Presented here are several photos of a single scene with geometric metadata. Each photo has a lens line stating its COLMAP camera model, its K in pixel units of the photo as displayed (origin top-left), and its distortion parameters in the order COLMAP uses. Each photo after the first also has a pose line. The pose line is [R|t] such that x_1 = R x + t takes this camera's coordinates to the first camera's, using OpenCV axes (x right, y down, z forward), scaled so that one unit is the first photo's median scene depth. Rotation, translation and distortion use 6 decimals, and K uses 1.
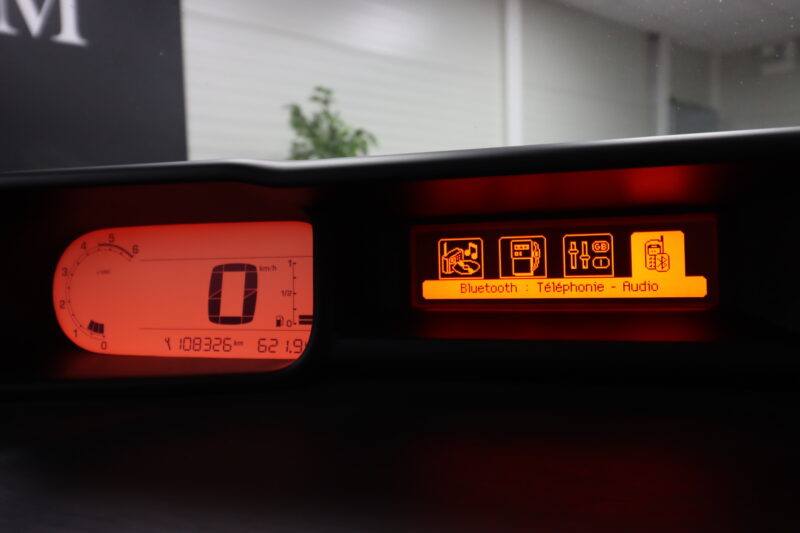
lens RADIAL K [[641.9, 0, 399.8], [0, 641.9, 258.4], [0, 0, 1]] dist [0.011373, -0.006349]
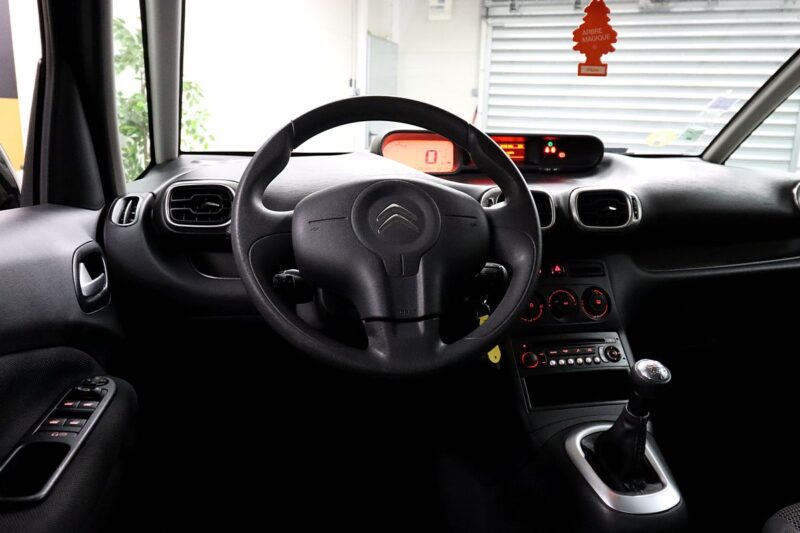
lens RADIAL K [[641.9, 0, 399.8], [0, 641.9, 258.4], [0, 0, 1]] dist [0.011373, -0.006349]
pose [[0.872003, -0.045817, 0.487351, -0.310288], [-0.028394, 0.989199, 0.143802, 0.013464], [-0.488676, -0.139234, 0.861284, -0.333989]]
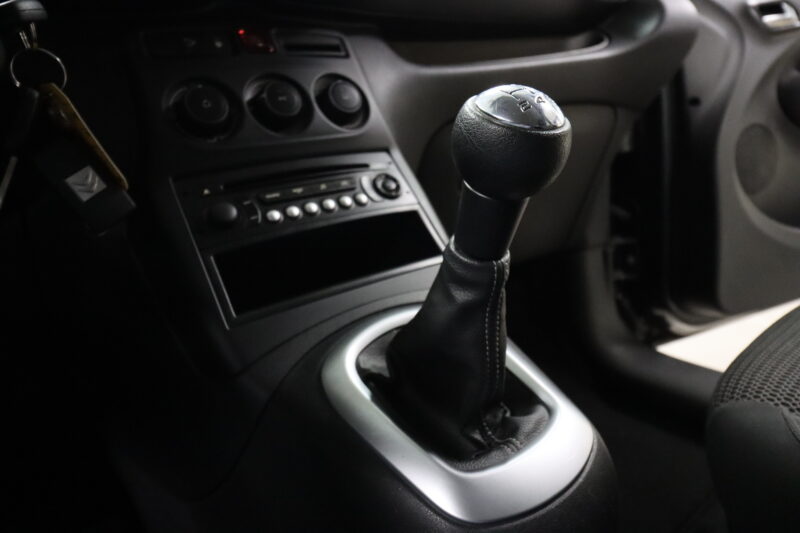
lens RADIAL K [[516.9, 0, 413.6], [0, 516.9, 254.8], [0, 0, 1]] dist [0.002590, 0.000490]
pose [[0.584897, -0.228091, 0.778376, -0.138161], [0.074367, 0.970685, 0.228563, 0.108897], [-0.807691, -0.075800, 0.584713, -0.173239]]
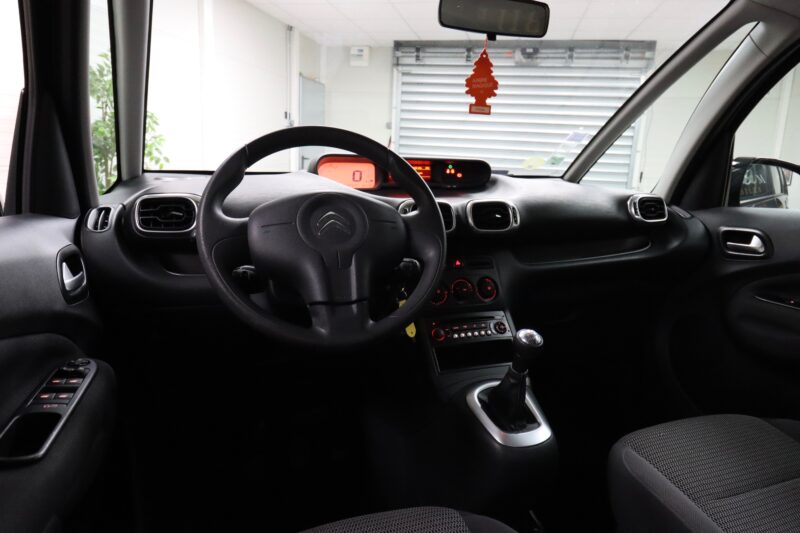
lens RADIAL K [[527.3, 0, 402.9], [0, 527.3, 255.9], [0, 0, 1]] dist [0.004189, 0.000305]
pose [[0.794560, -0.053386, 0.604834, -0.320346], [-0.032358, 0.990989, 0.129978, 0.015507], [-0.606323, -0.122846, 0.785673, -0.342872]]
